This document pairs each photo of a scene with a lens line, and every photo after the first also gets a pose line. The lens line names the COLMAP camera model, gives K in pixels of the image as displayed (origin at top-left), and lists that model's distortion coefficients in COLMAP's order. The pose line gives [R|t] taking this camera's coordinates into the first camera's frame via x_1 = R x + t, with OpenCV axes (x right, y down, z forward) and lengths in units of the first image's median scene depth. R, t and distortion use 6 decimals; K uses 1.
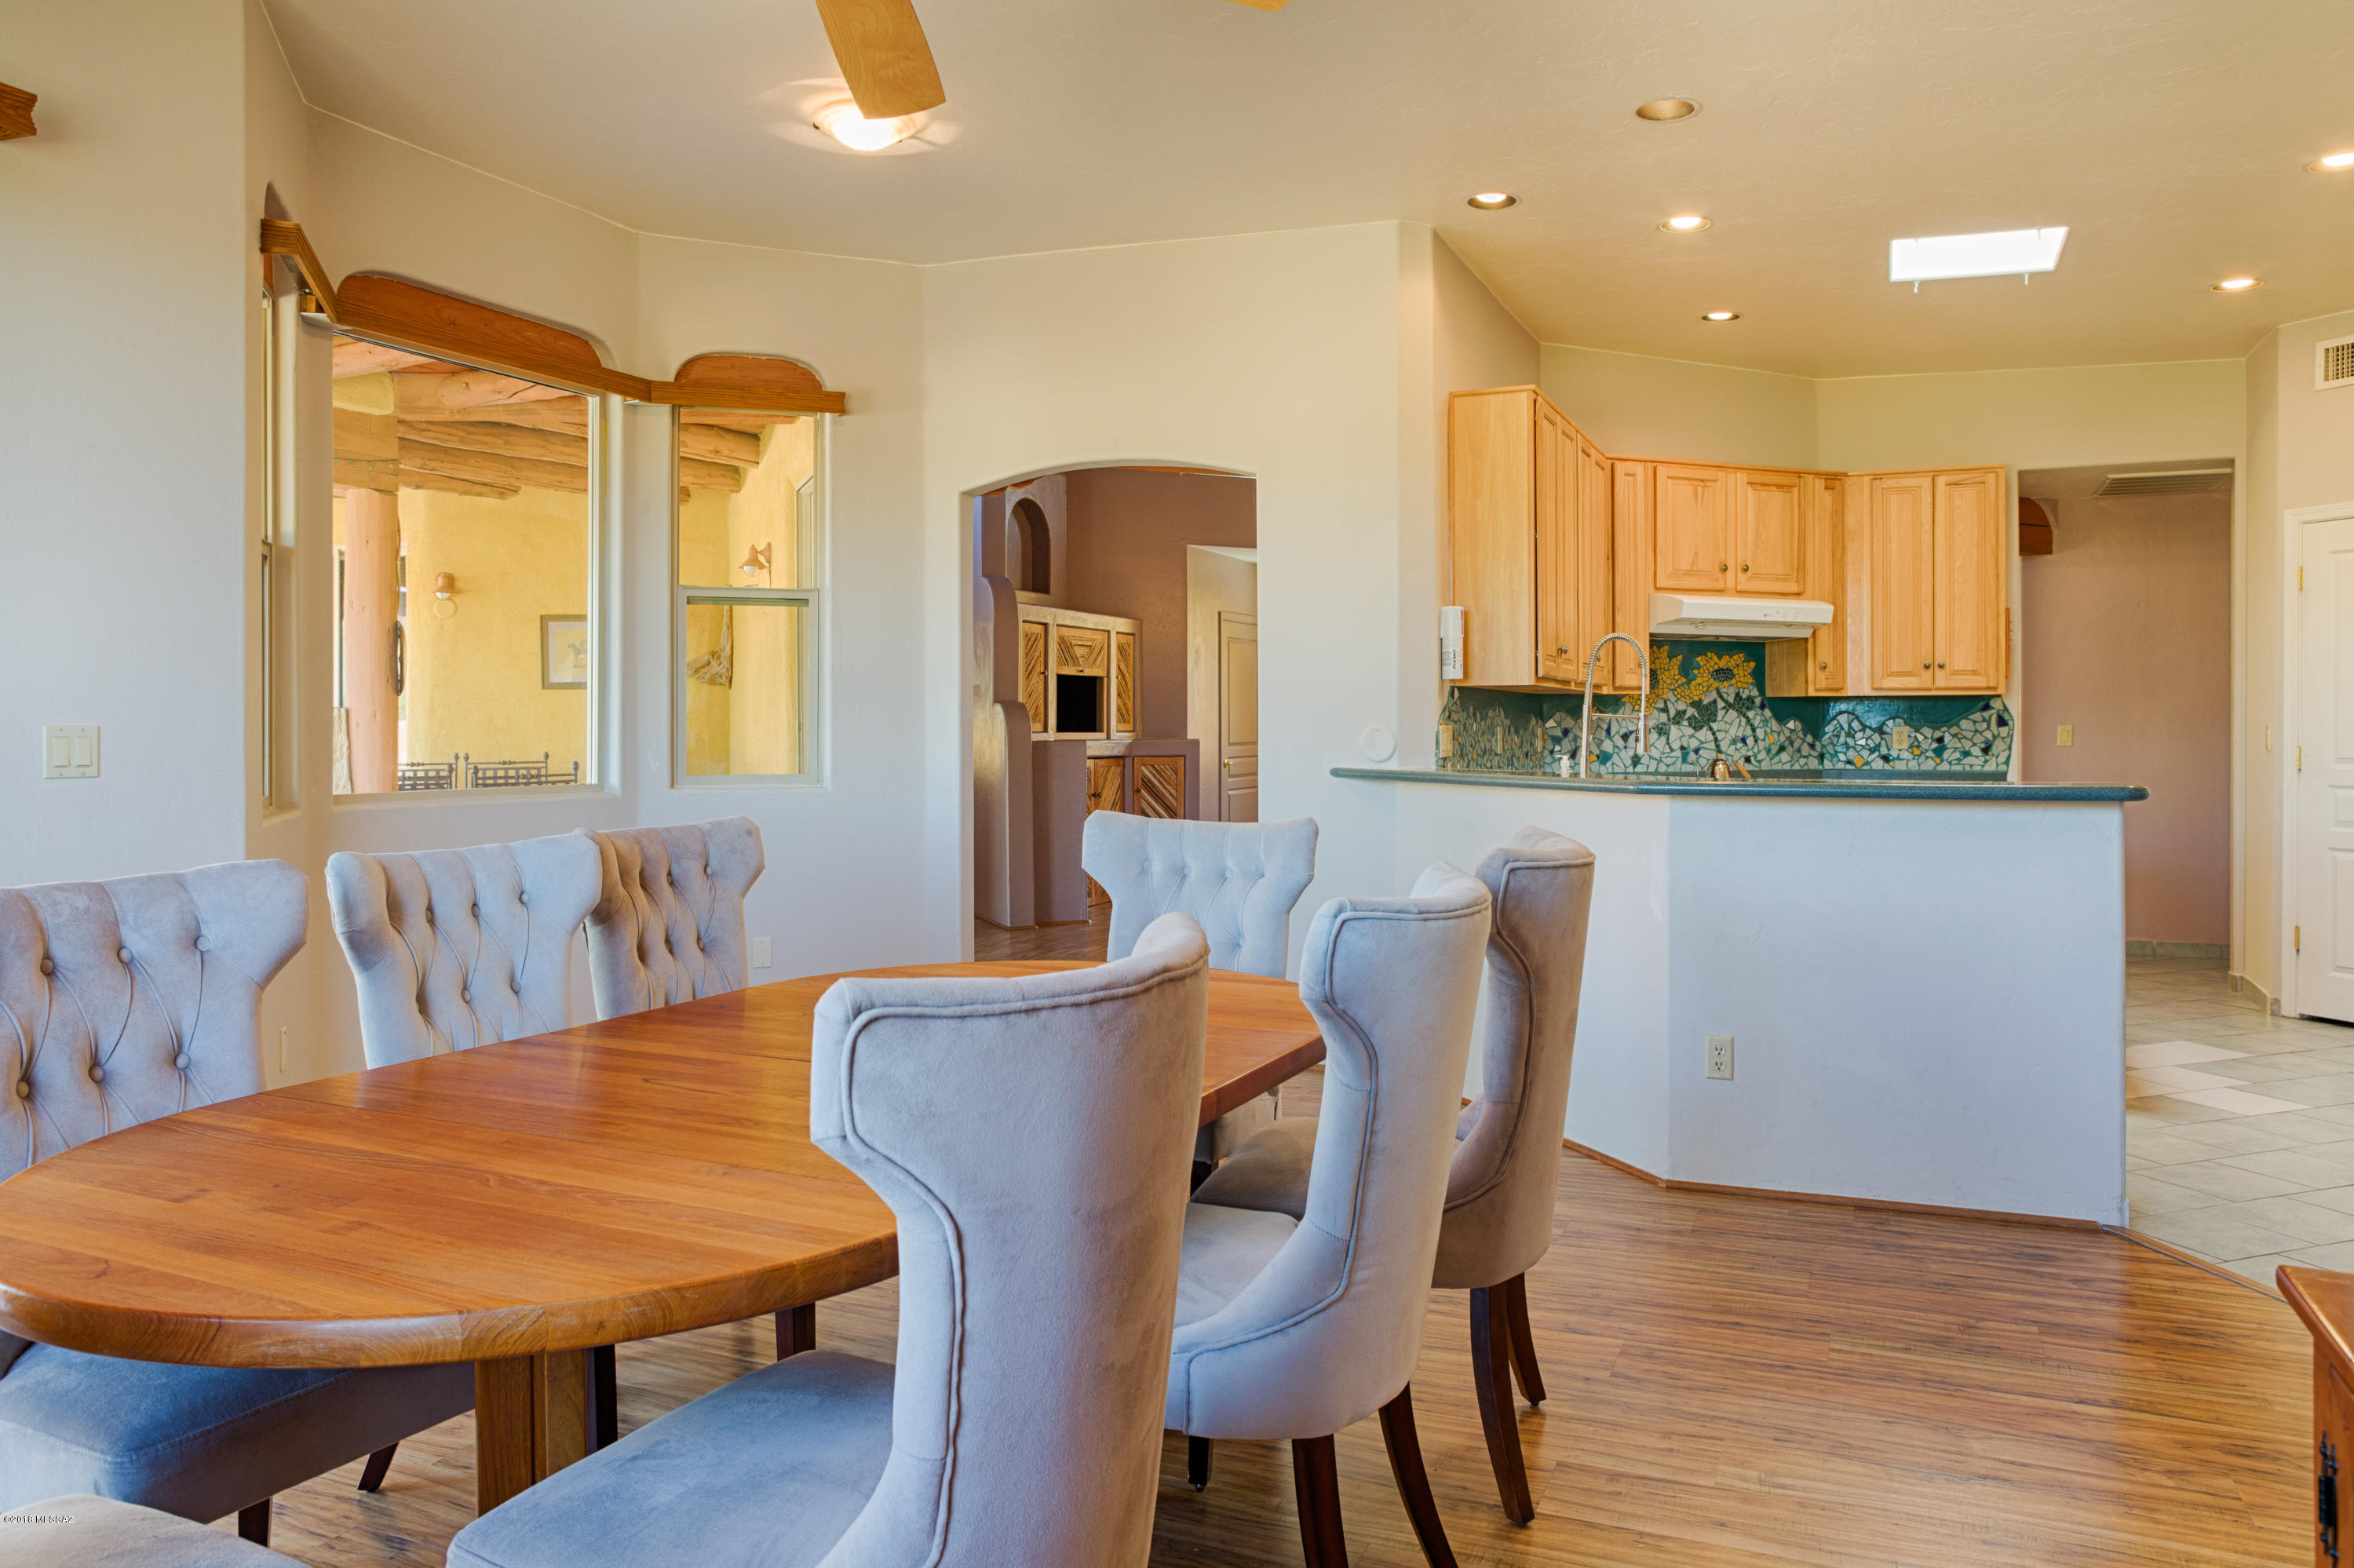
lens RADIAL K [[1636.5, 0, 1175.4], [0, 1636.5, 732.5], [0, 0, 1]] dist [-0.072545, 0.073050]
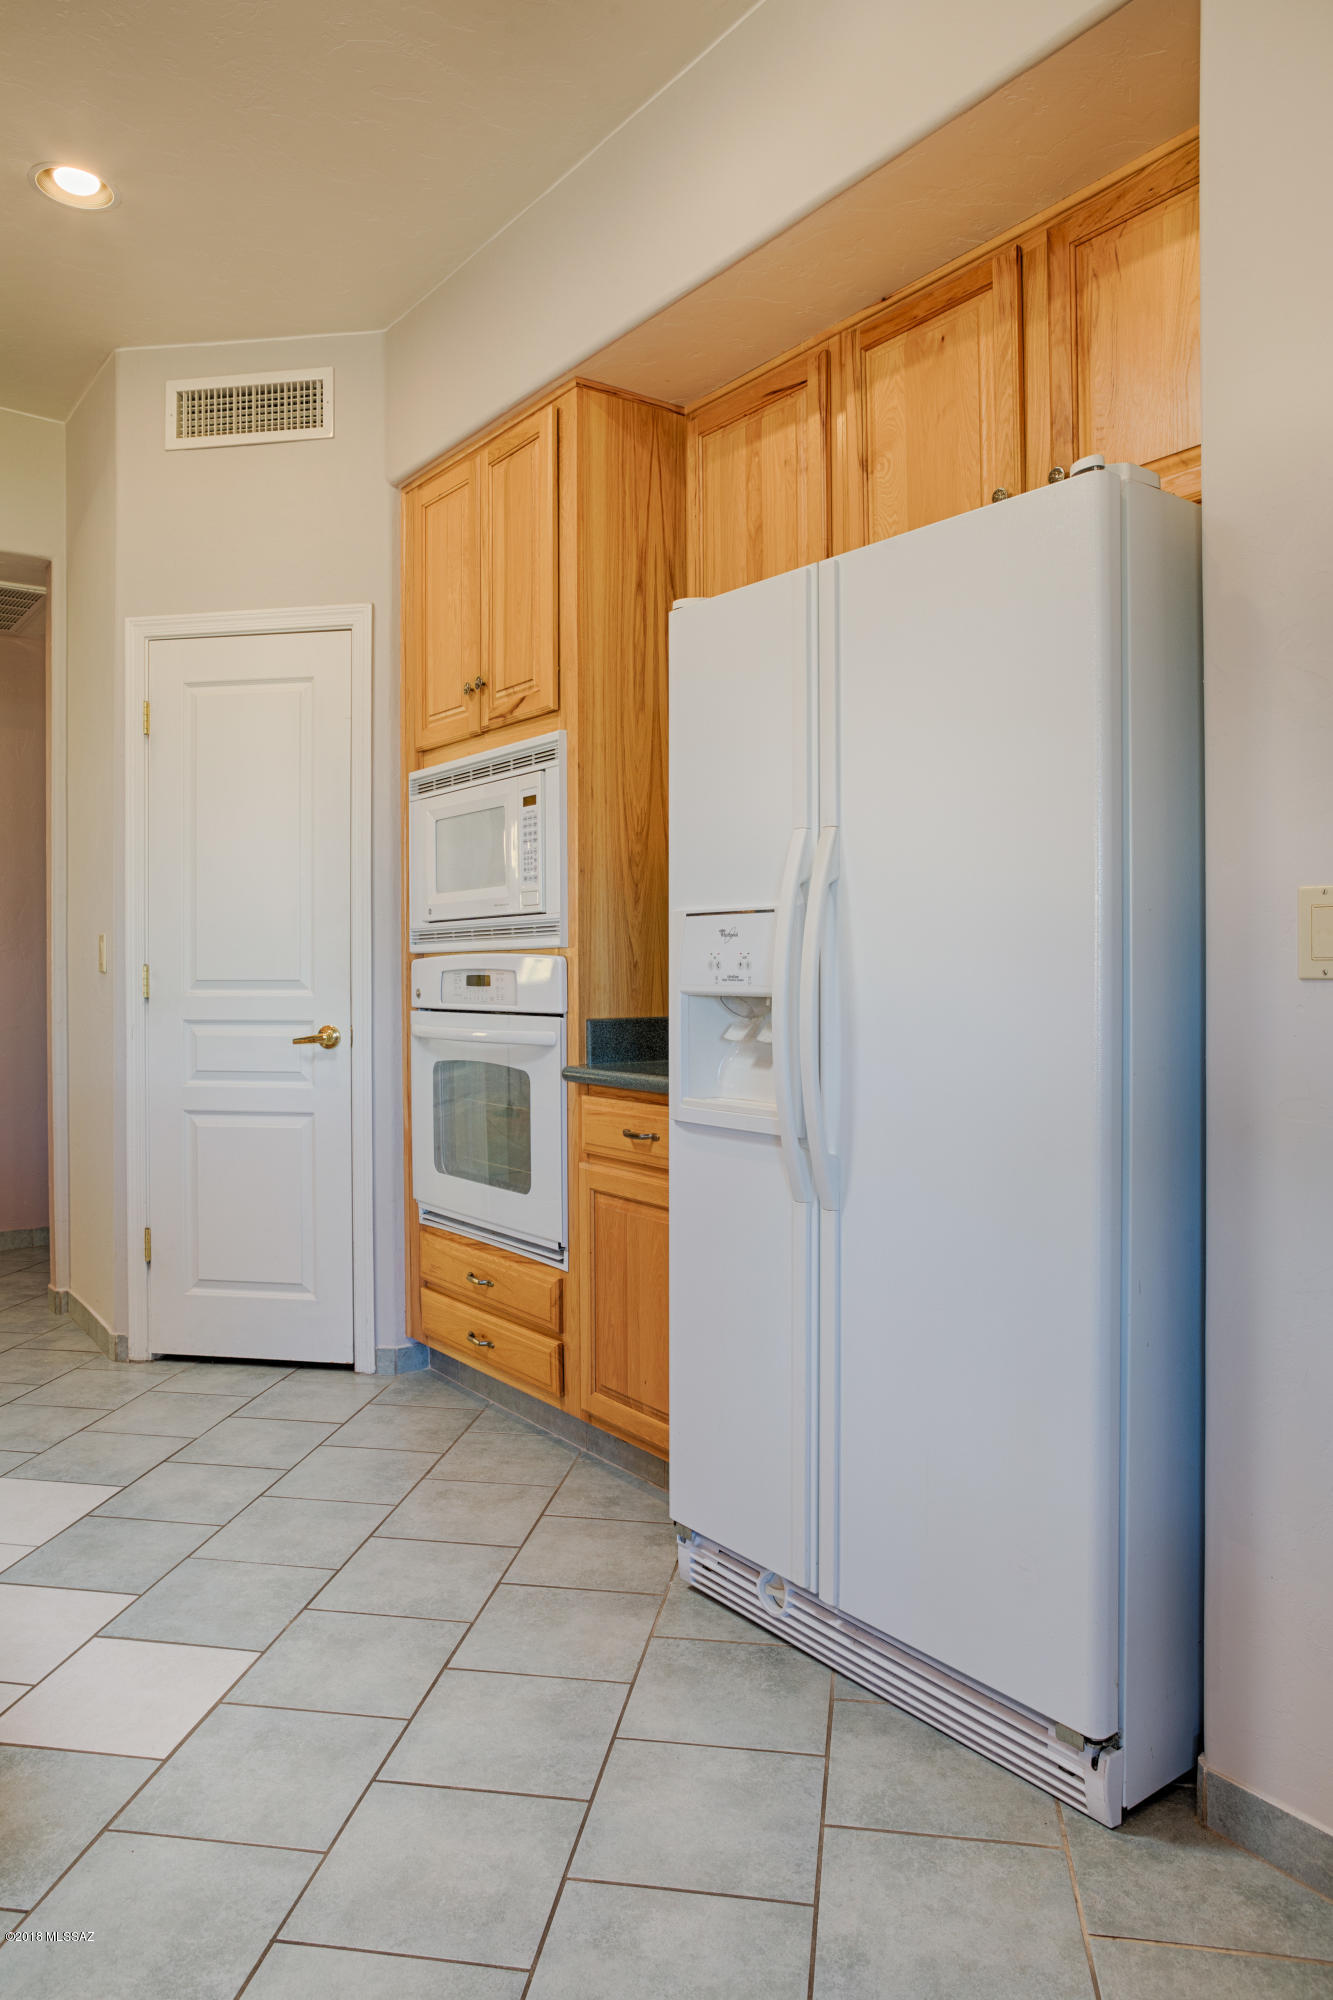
lens RADIAL K [[1363.3, 0, 651.0], [0, 1363.3, 979.2], [0, 0, 1]] dist [-0.083663, 0.080368]
pose [[0.508874, -0.010873, 0.860772, 0.270375], [0.006963, 0.999940, 0.008515, 0.009781], [-0.860813, 0.001660, 0.508919, 0.449726]]
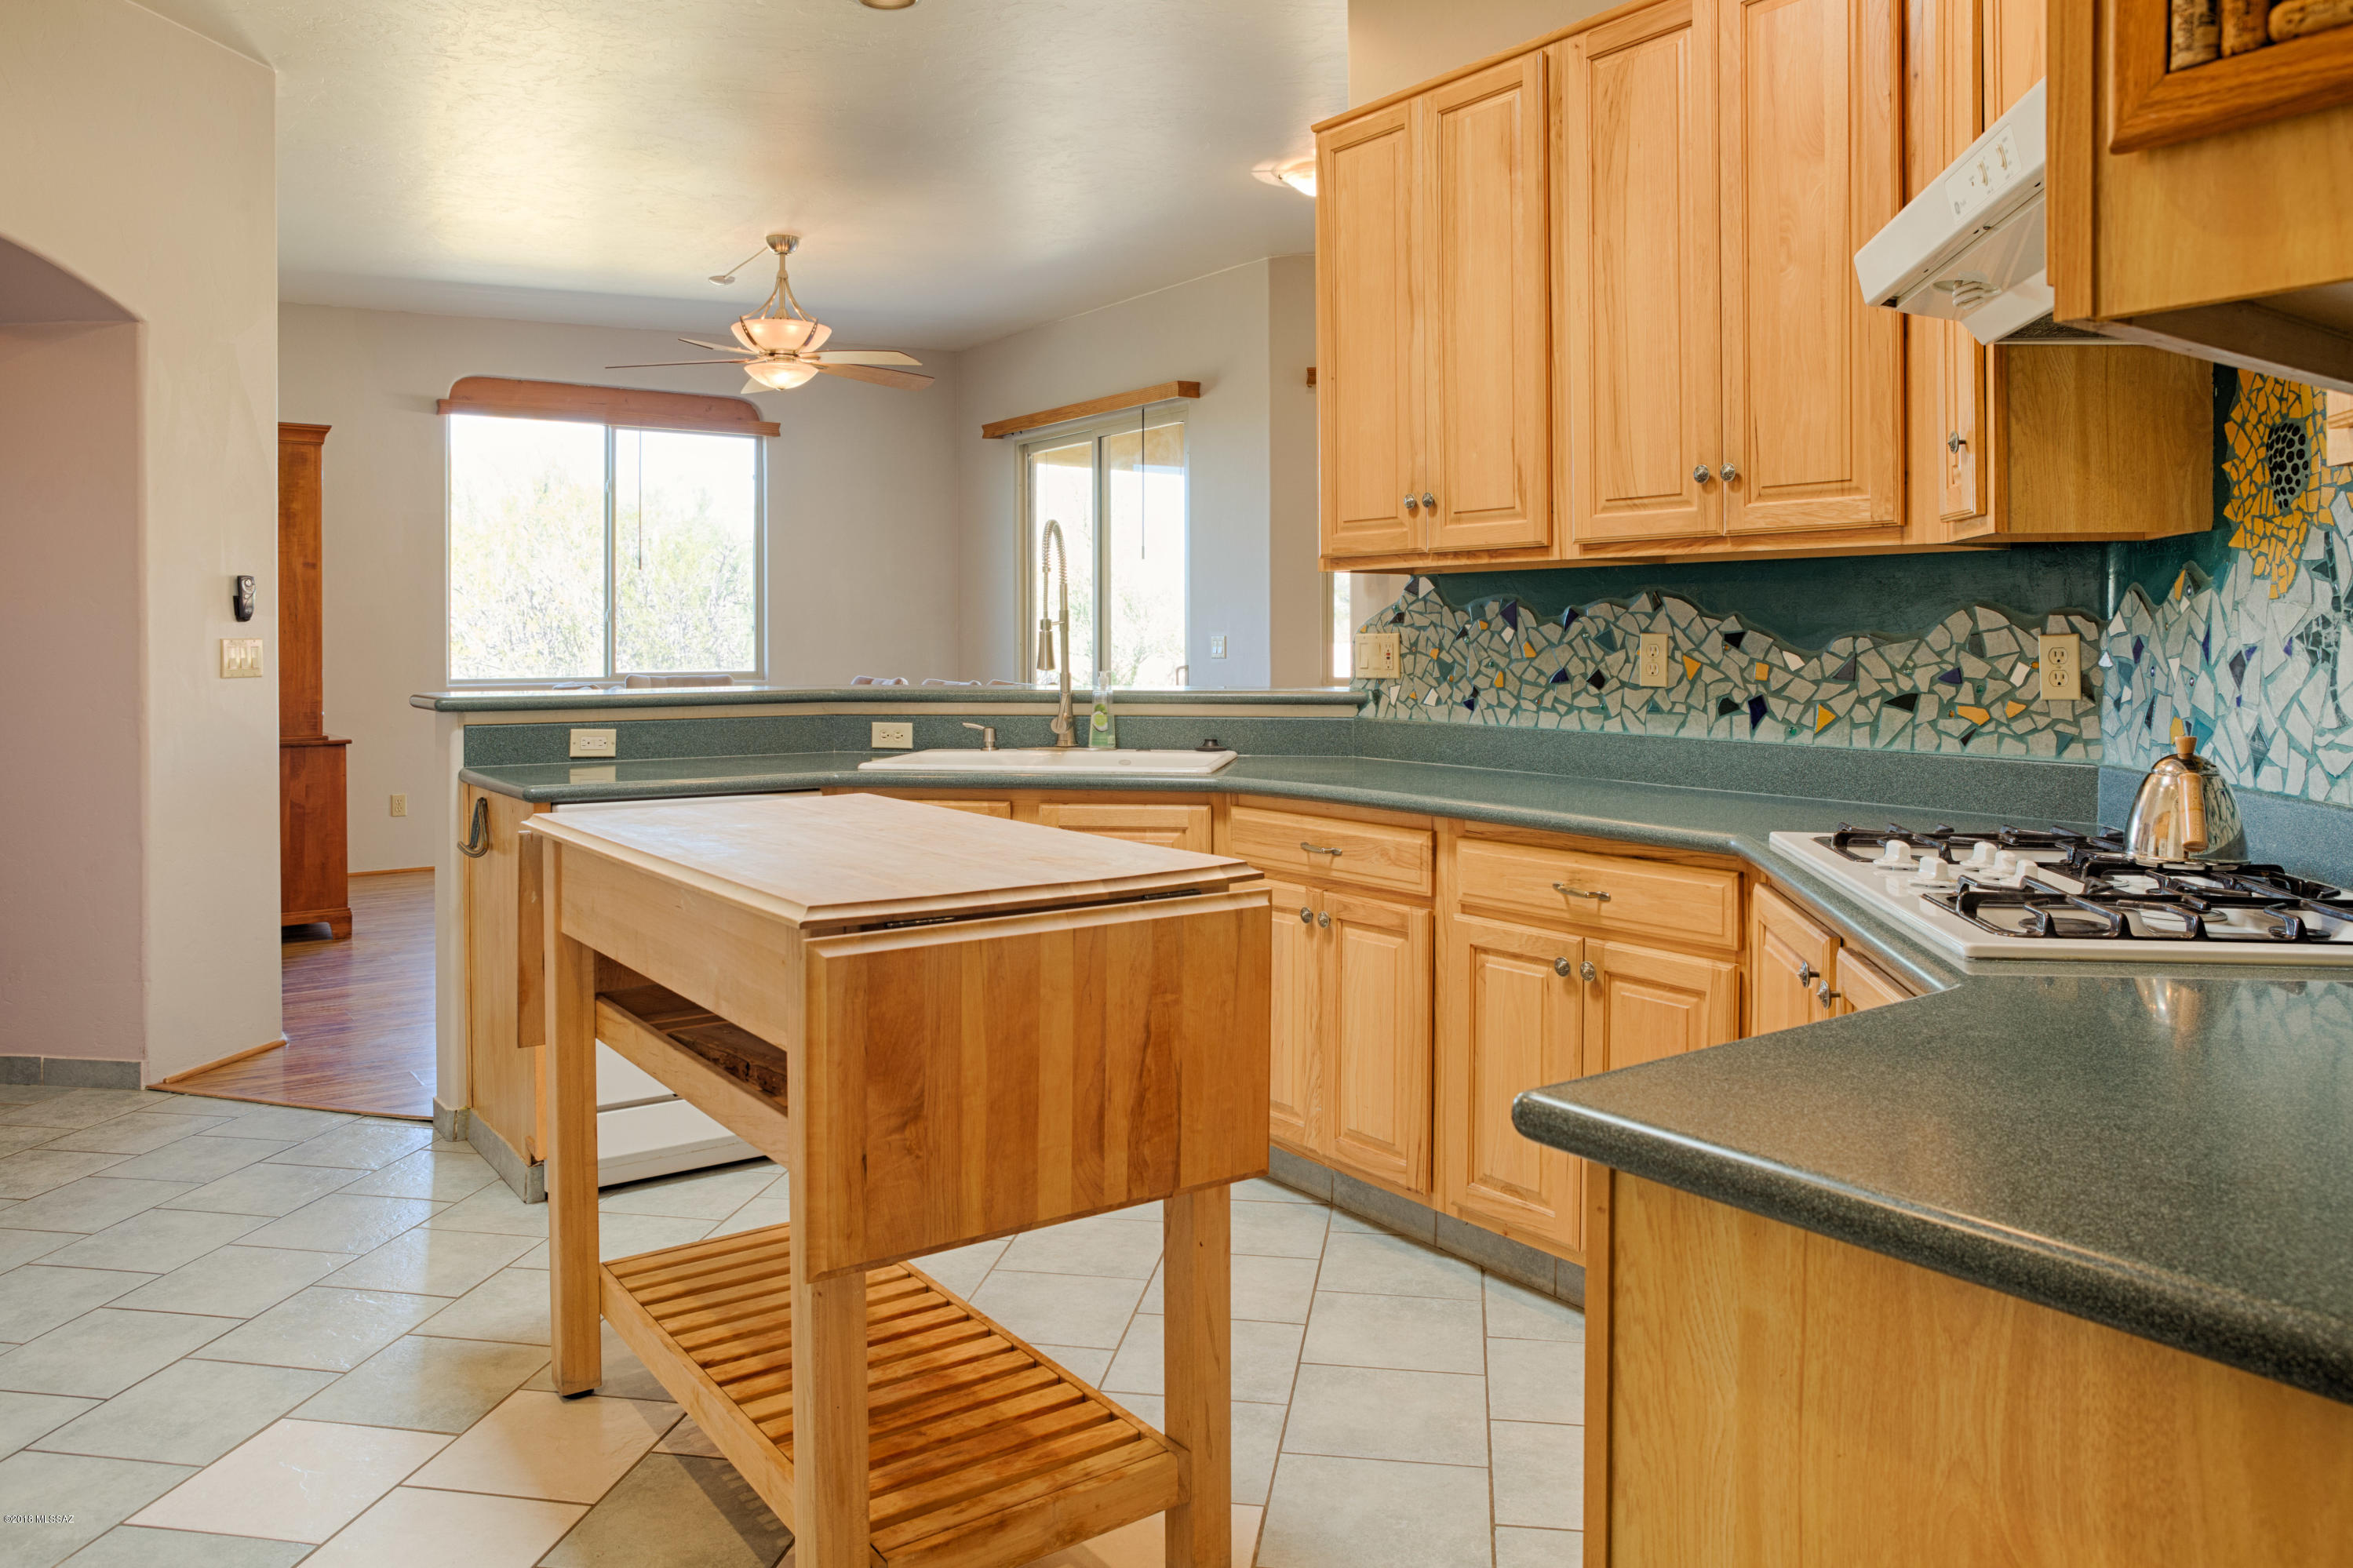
lens RADIAL K [[1635.7, 0, 1174.9], [0, 1635.7, 732.6], [0, 0, 1]] dist [-0.072545, 0.073050]
pose [[-0.513551, 0.051540, -0.856510, 0.618150], [0.000993, 0.998229, 0.059473, -0.002896], [0.858058, 0.029692, -0.512693, 0.972888]]
